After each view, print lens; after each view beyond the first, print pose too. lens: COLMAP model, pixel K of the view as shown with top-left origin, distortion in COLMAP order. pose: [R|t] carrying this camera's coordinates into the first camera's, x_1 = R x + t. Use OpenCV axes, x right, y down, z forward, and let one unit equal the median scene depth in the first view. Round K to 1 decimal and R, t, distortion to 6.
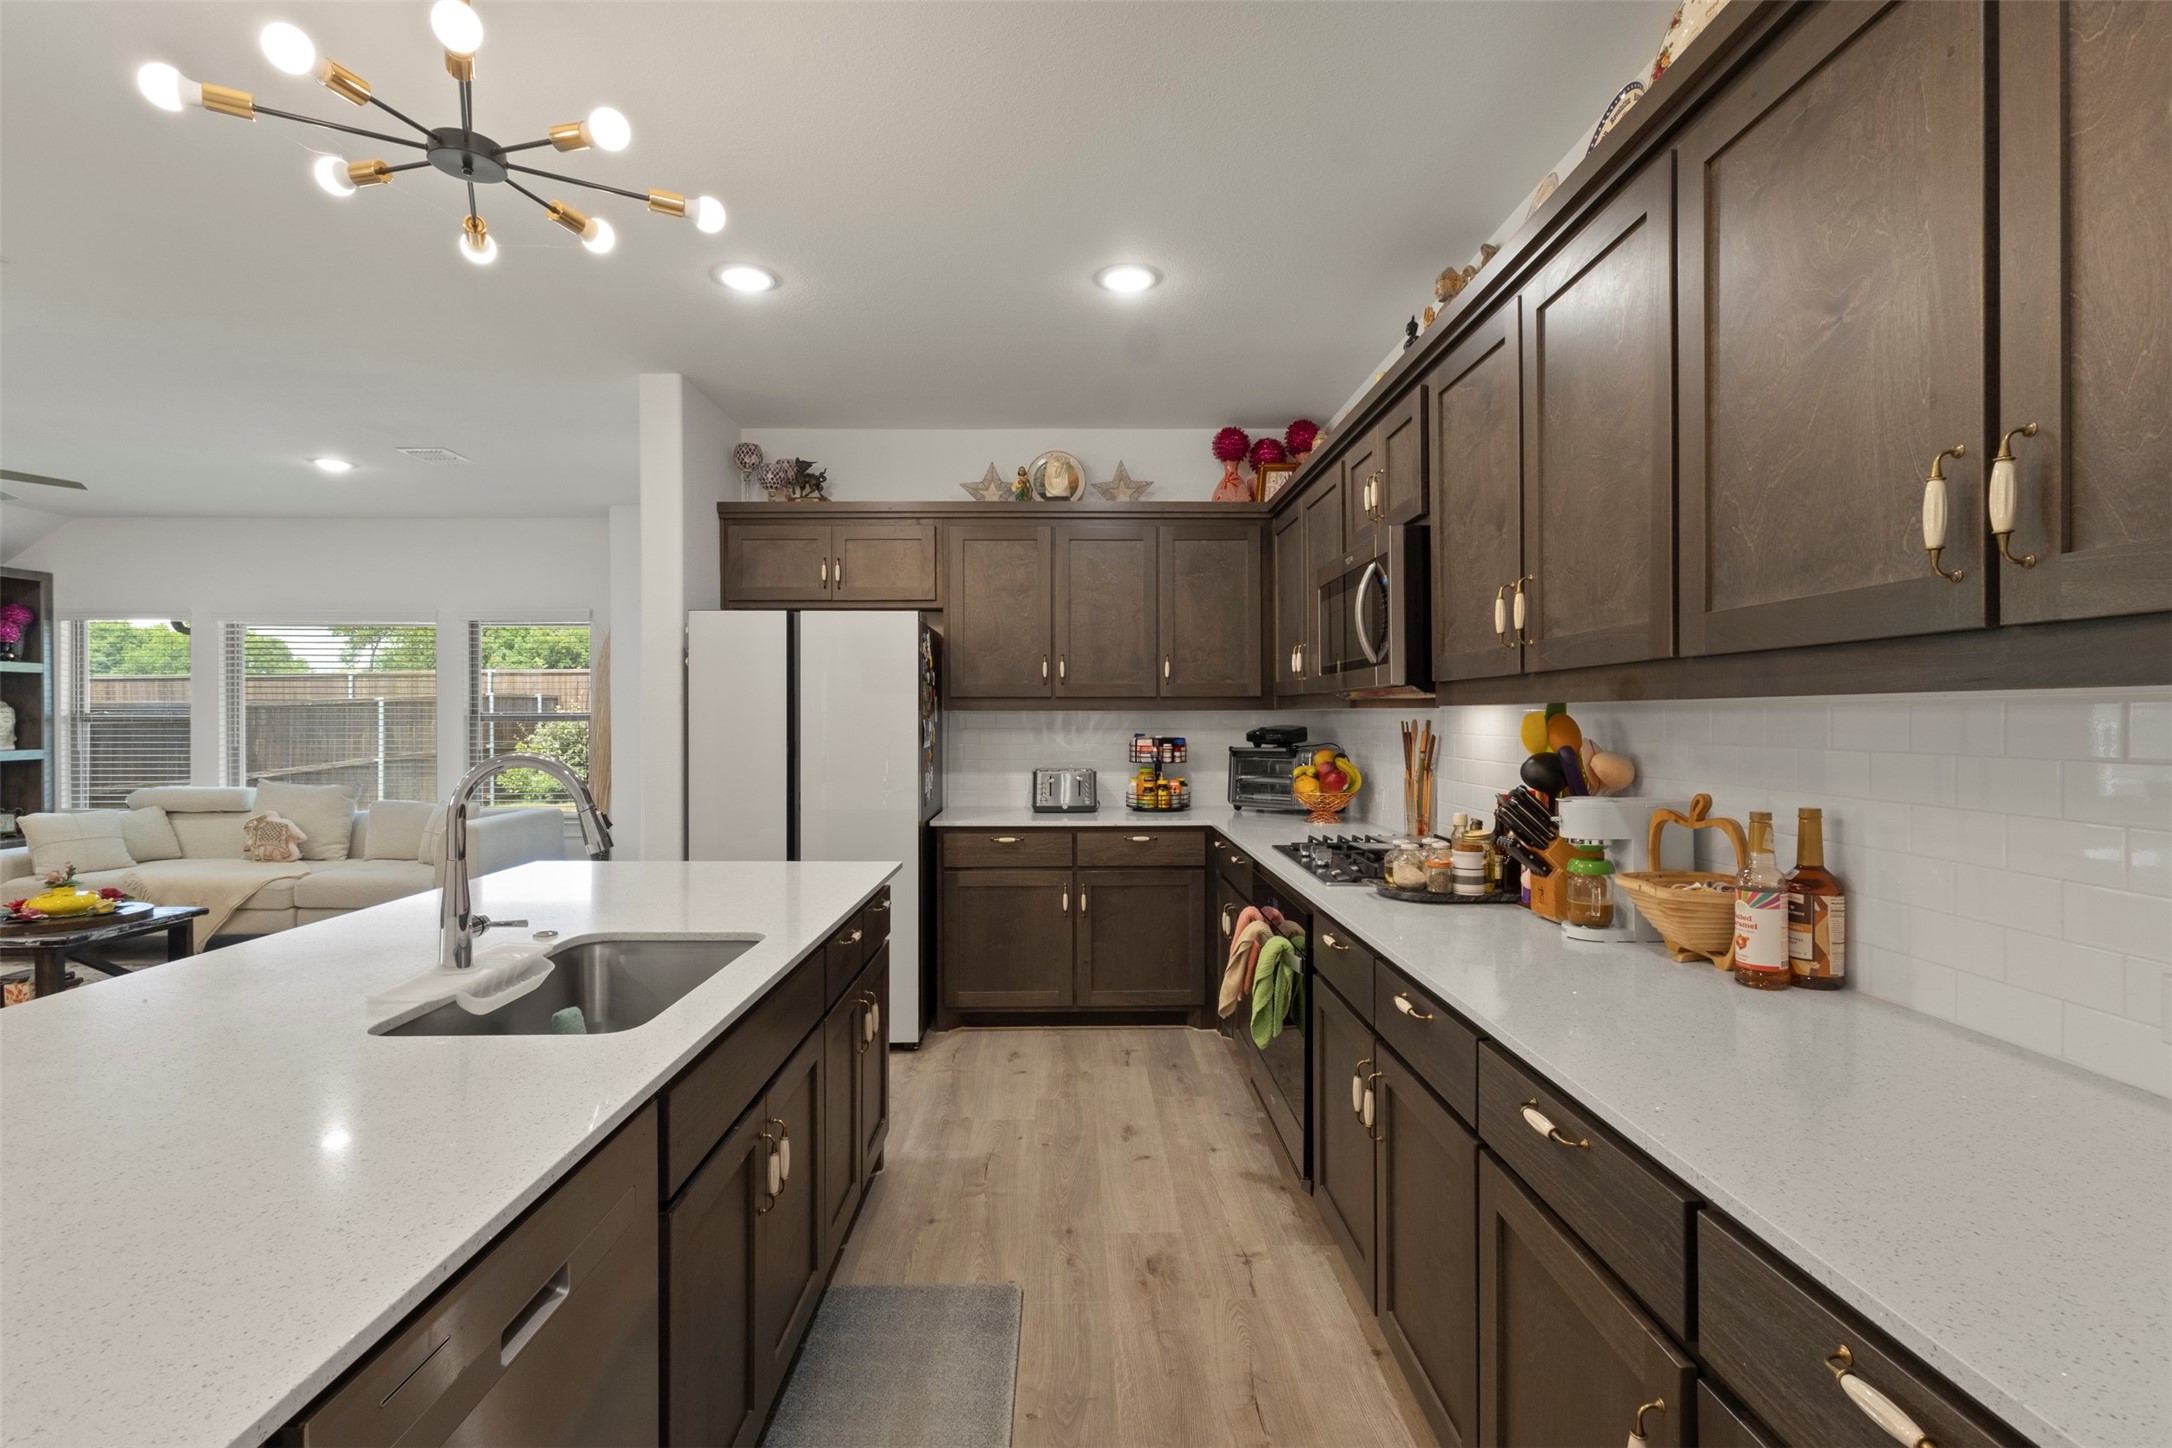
lens RADIAL K [[1009.8, 0, 1084.2], [0, 1009.8, 718.1], [0, 0, 1]] dist [-0.001050, 0.003047]
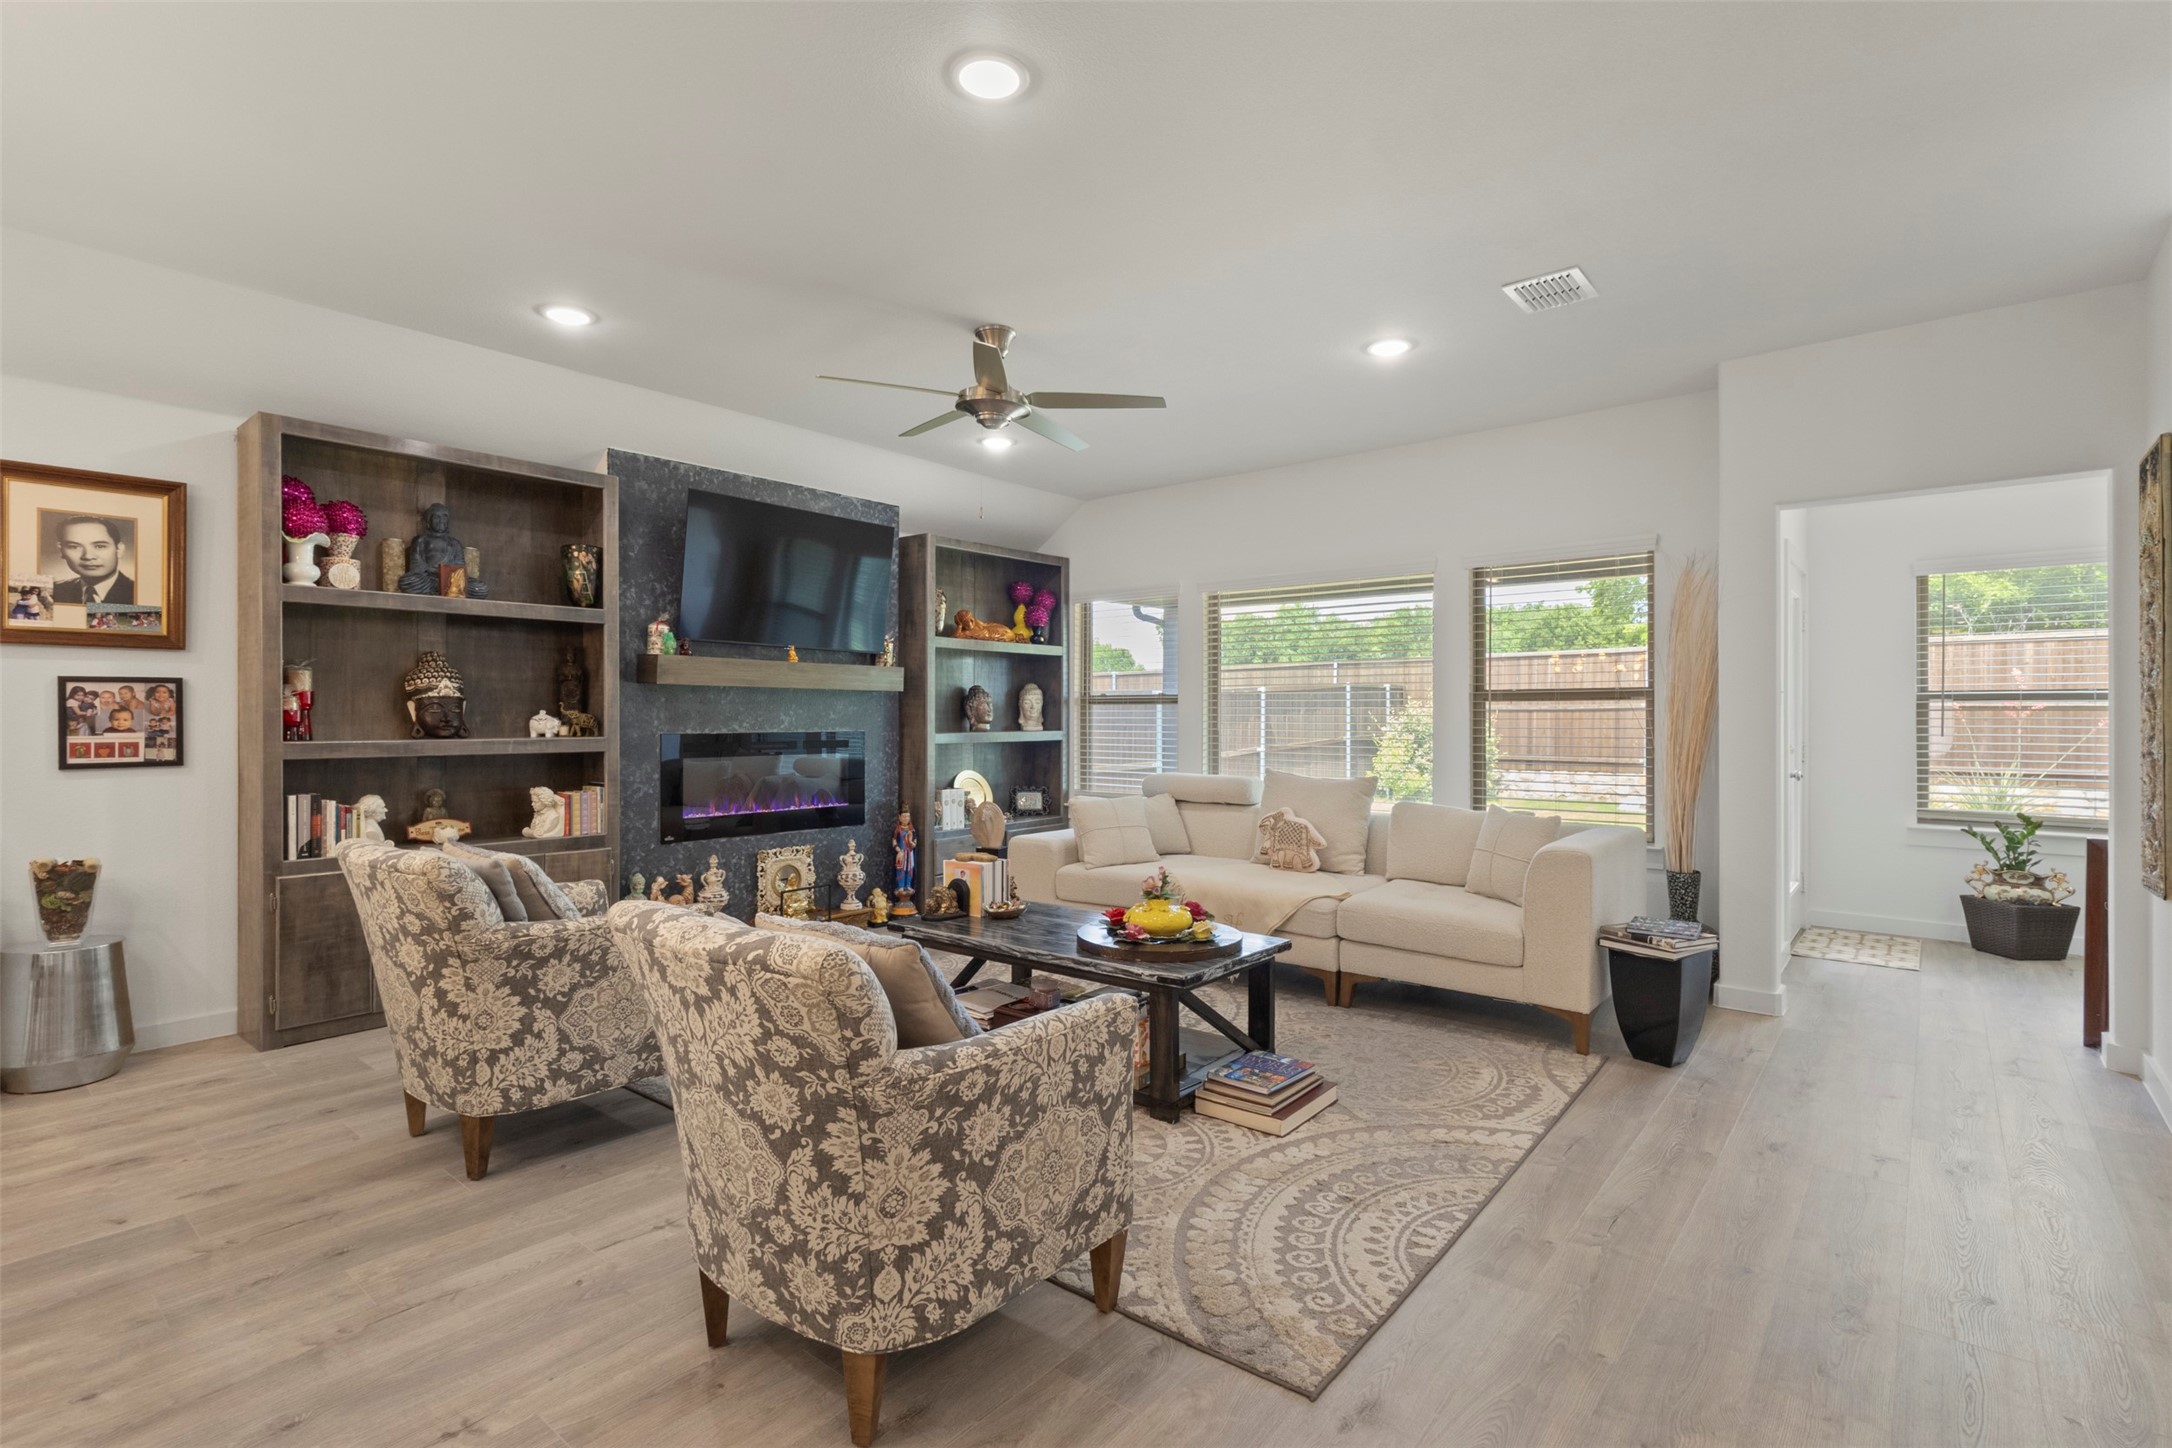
lens RADIAL K [[1009.8, 0, 1086.1], [0, 1009.8, 716.6], [0, 0, 1]] dist [-0.001050, 0.003047]
pose [[0.763227, 0.003924, -0.646118, -0.436893], [-0.004935, 0.999988, 0.000243, 0.020614], [0.646111, 0.003003, 0.763237, 0.292846]]
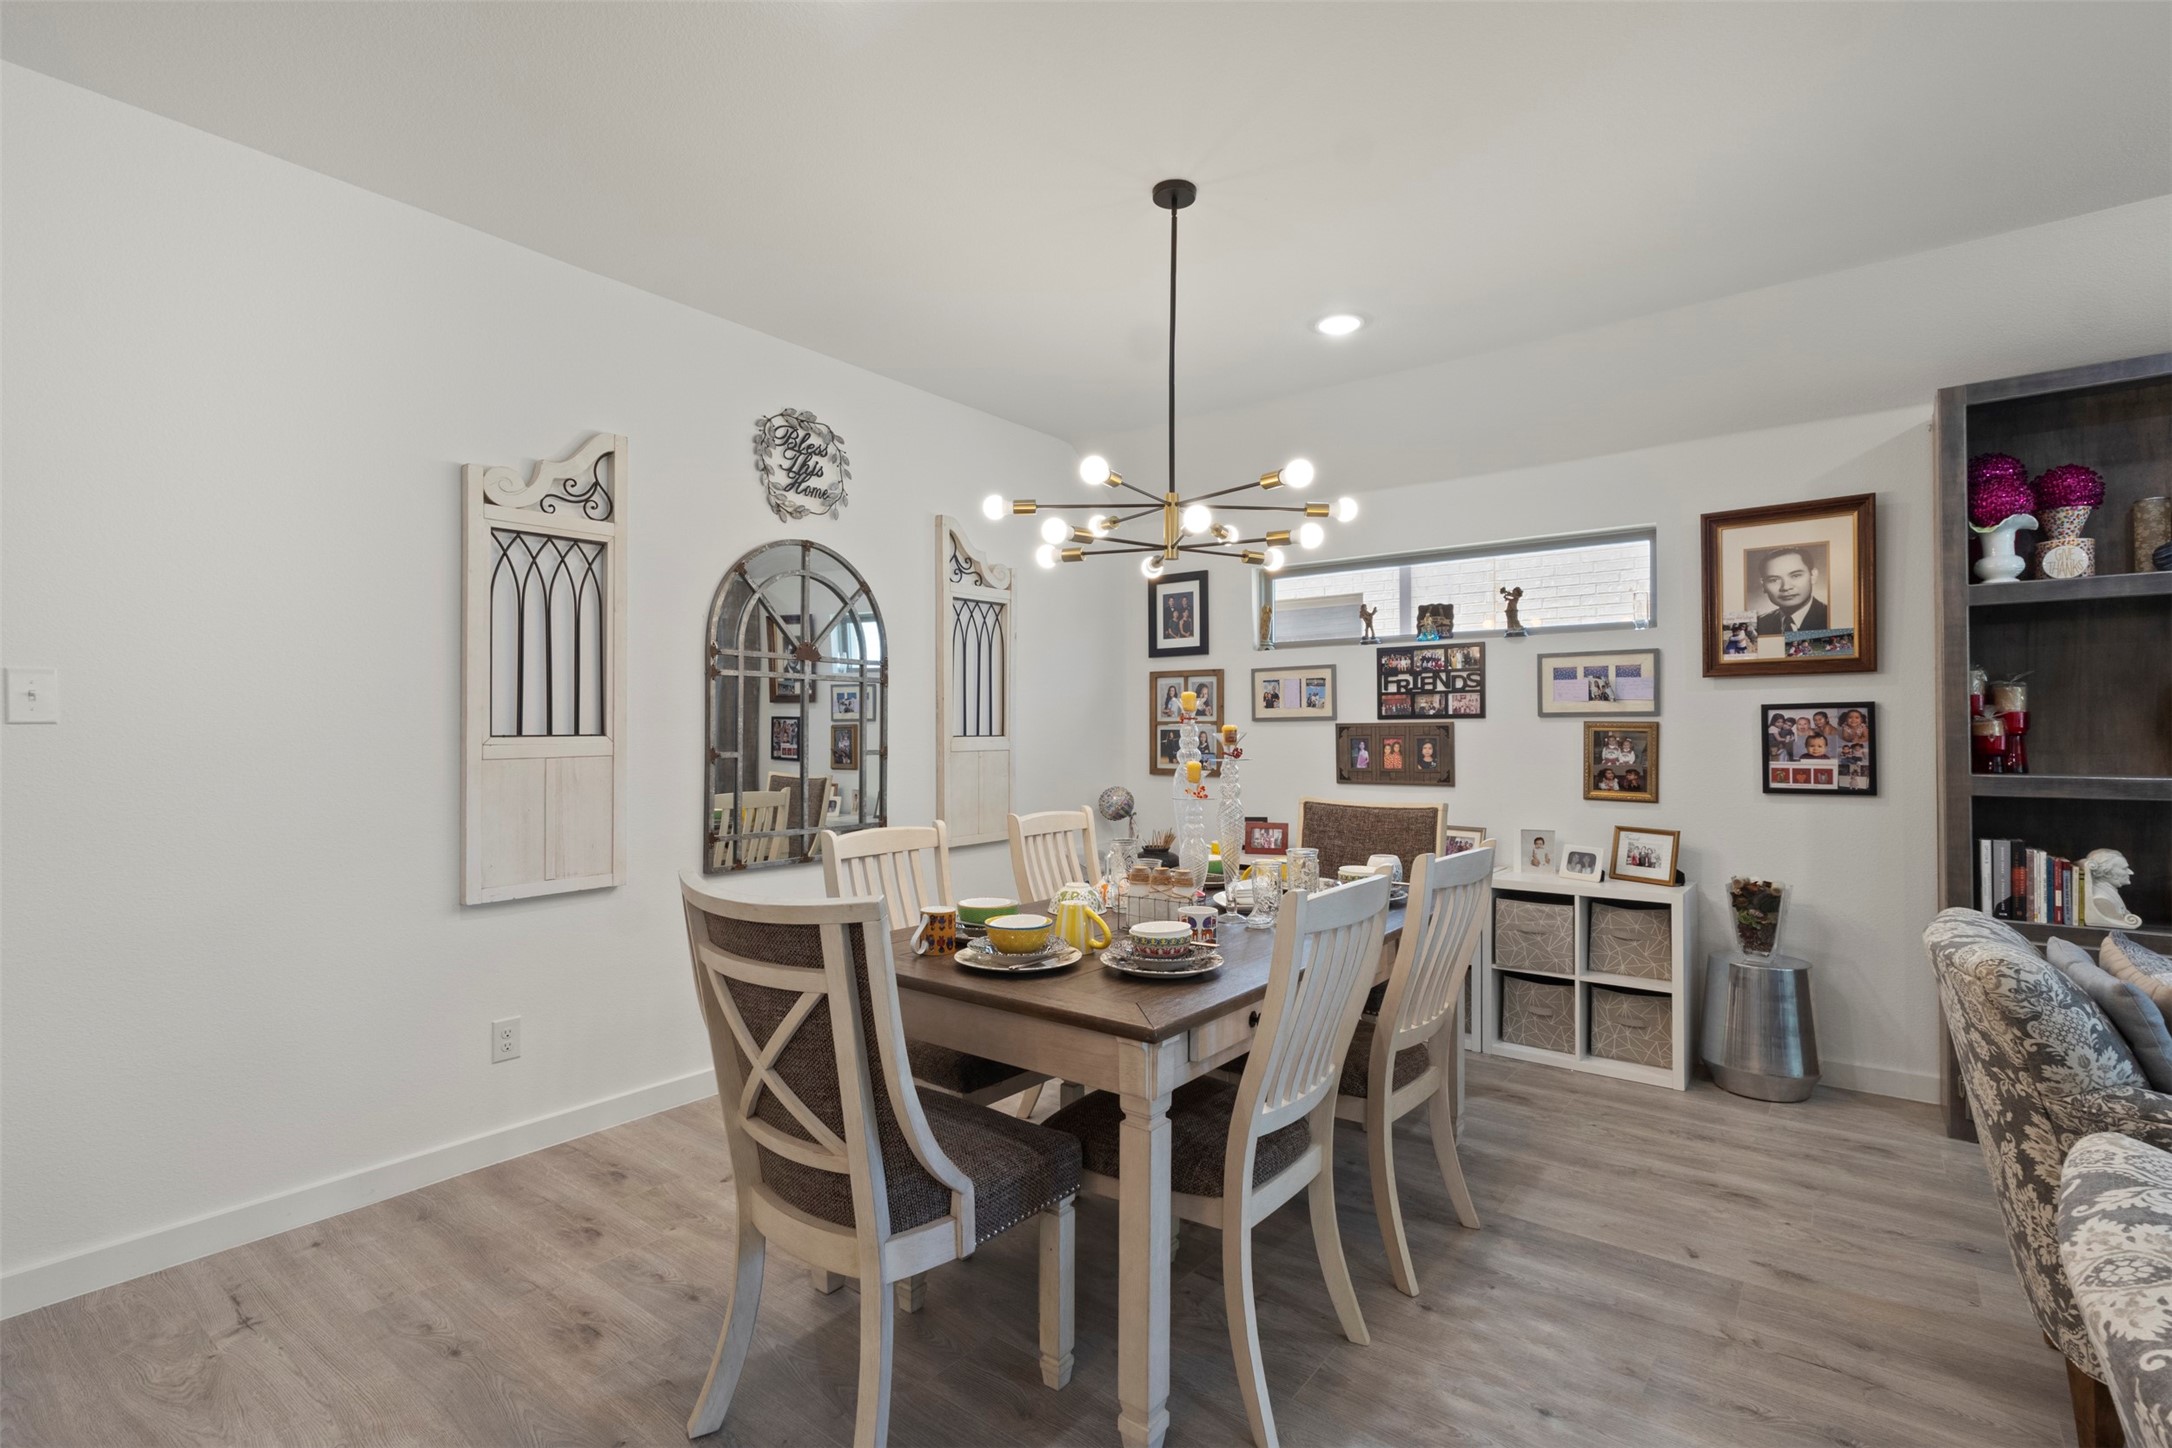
lens RADIAL K [[1009.8, 0, 1076.6], [0, 1009.8, 726.2], [0, 0, 1]] dist [-0.001050, 0.003047]
pose [[-0.623263, -0.001476, -0.782011, -0.532163], [0.001911, 0.999992, -0.003410, 0.014378], [0.782010, -0.003619, -0.623255, 0.423125]]
